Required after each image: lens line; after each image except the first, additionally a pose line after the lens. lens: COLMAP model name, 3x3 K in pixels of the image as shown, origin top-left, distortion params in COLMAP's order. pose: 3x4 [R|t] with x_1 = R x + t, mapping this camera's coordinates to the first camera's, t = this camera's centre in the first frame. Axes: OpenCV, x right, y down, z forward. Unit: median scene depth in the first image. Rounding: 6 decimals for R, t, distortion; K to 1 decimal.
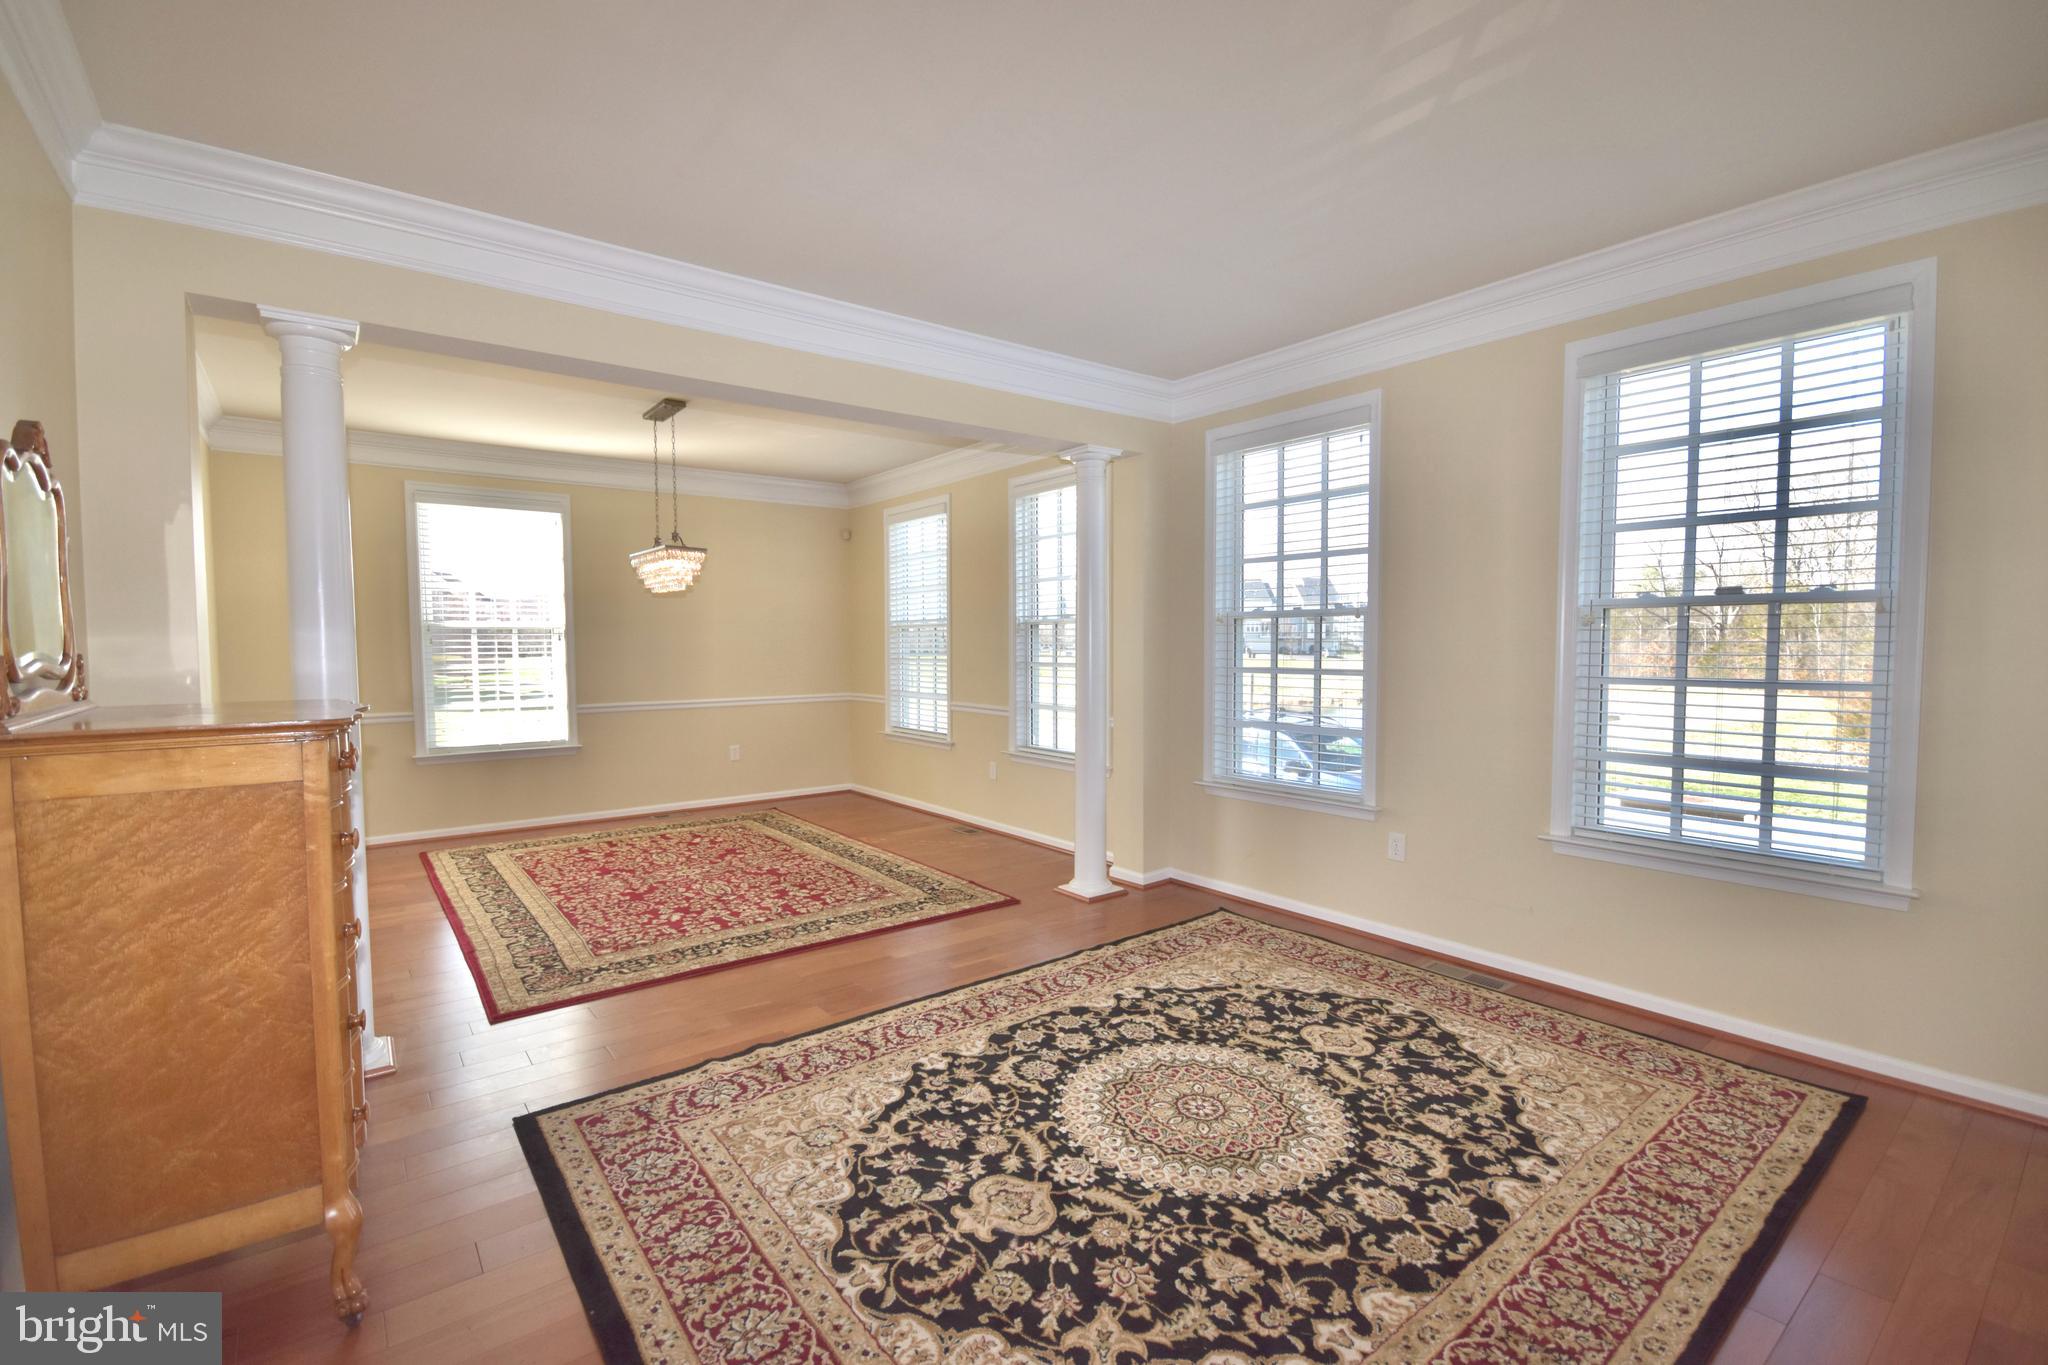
lens RADIAL K [[898.1, 0, 1028.1], [0, 898.1, 684.2], [0, 0, 1]] dist [0.000324, -0.004252]
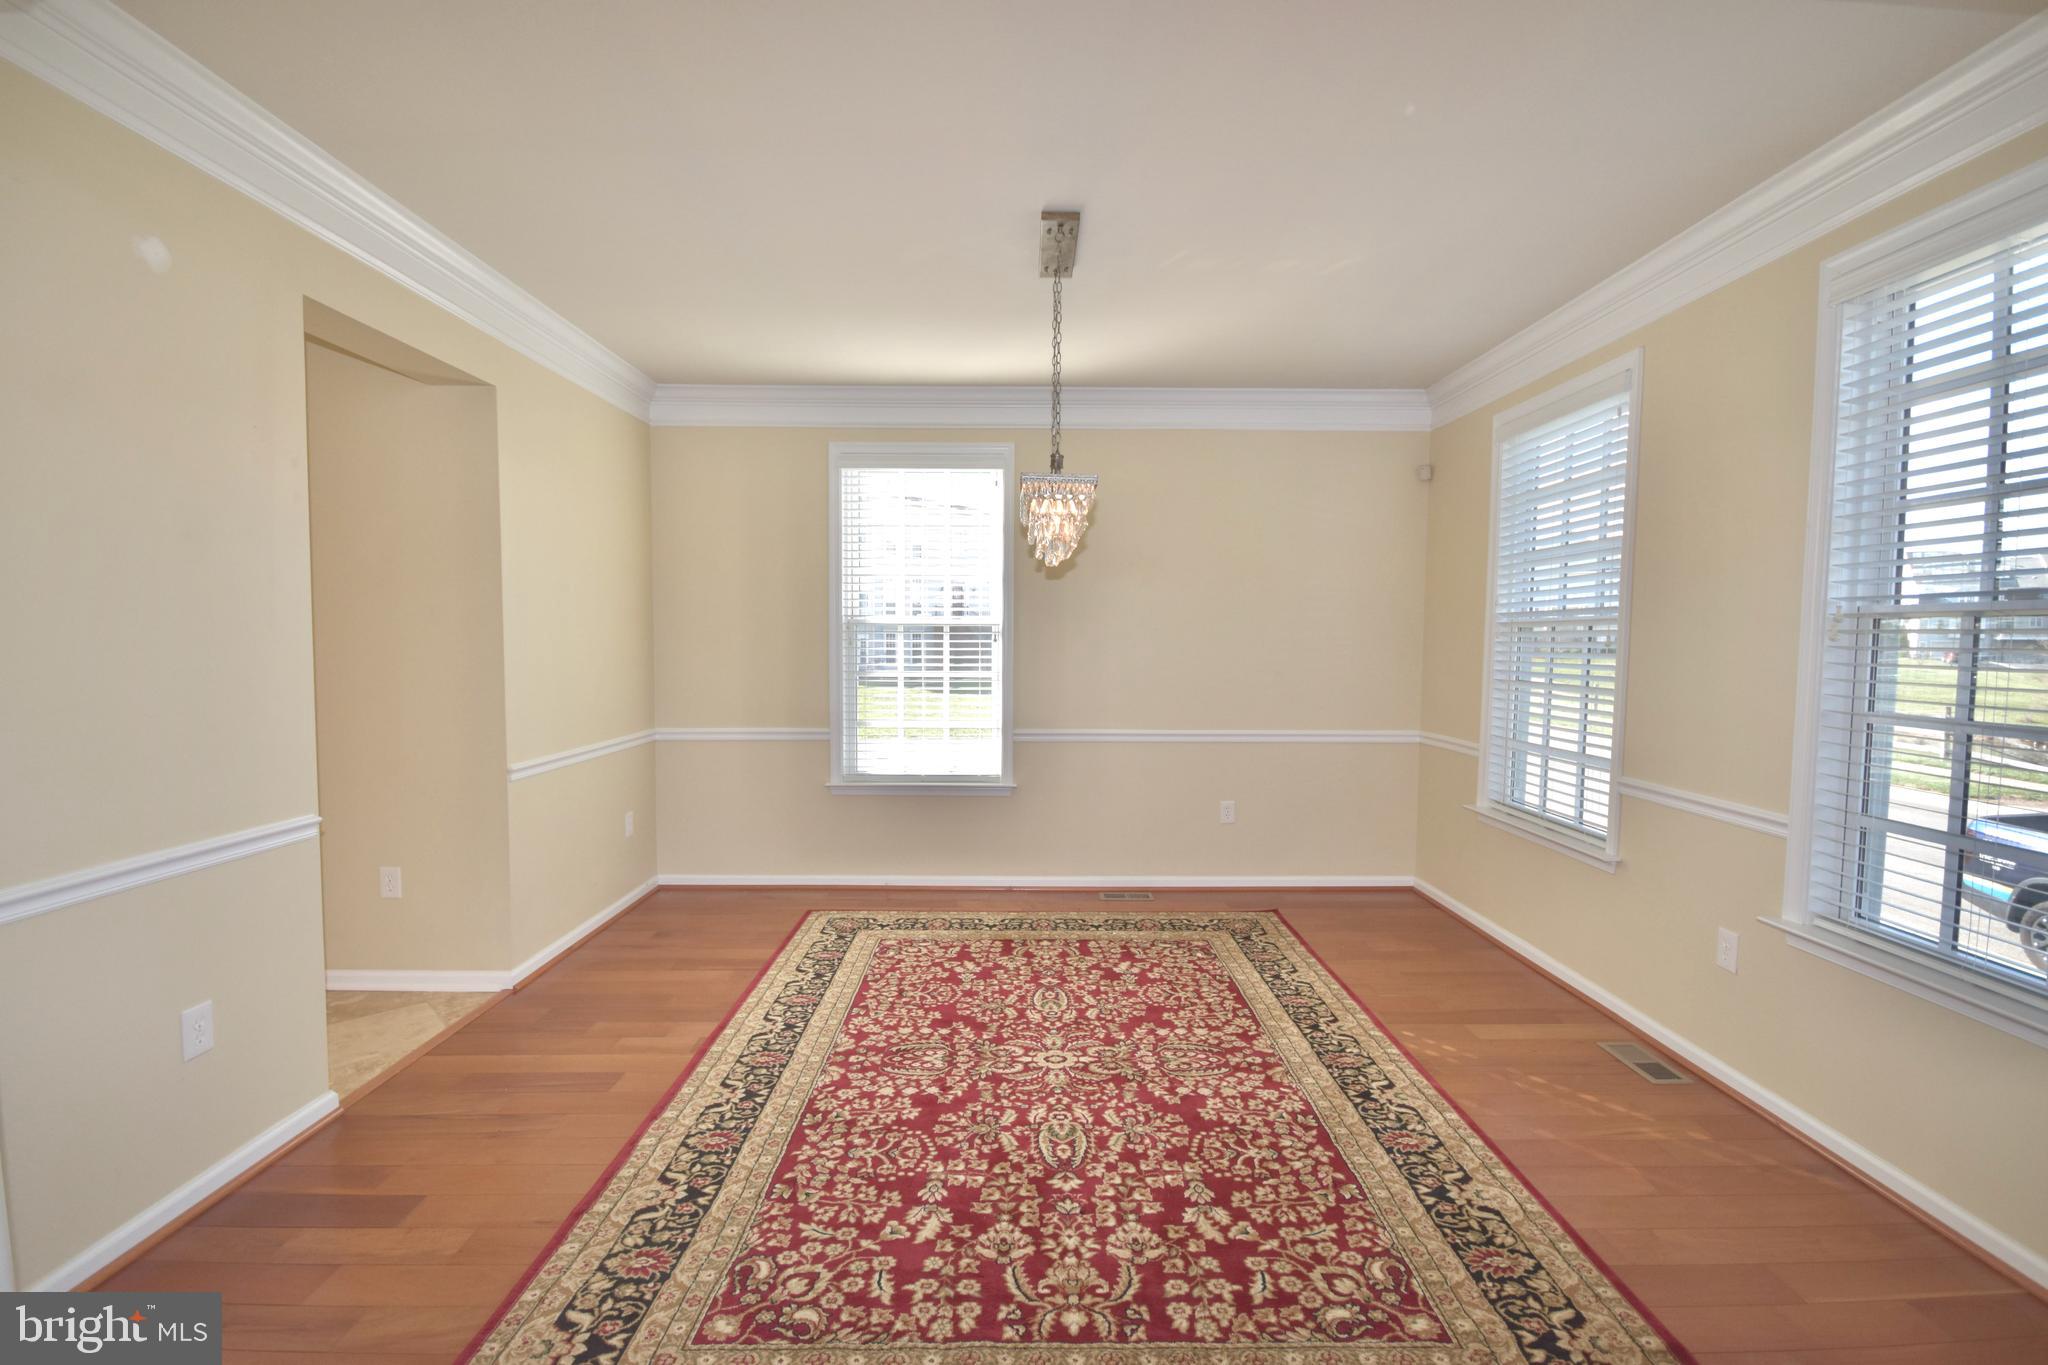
lens RADIAL K [[898.1, 0, 1023.6], [0, 898.1, 692.5], [0, 0, 1]] dist [0.000324, -0.004252]
pose [[0.791411, 0.046188, -0.609537, -0.064102], [-0.038629, 0.998927, 0.025539, -0.035574], [0.610062, 0.003334, 0.792346, 0.565500]]
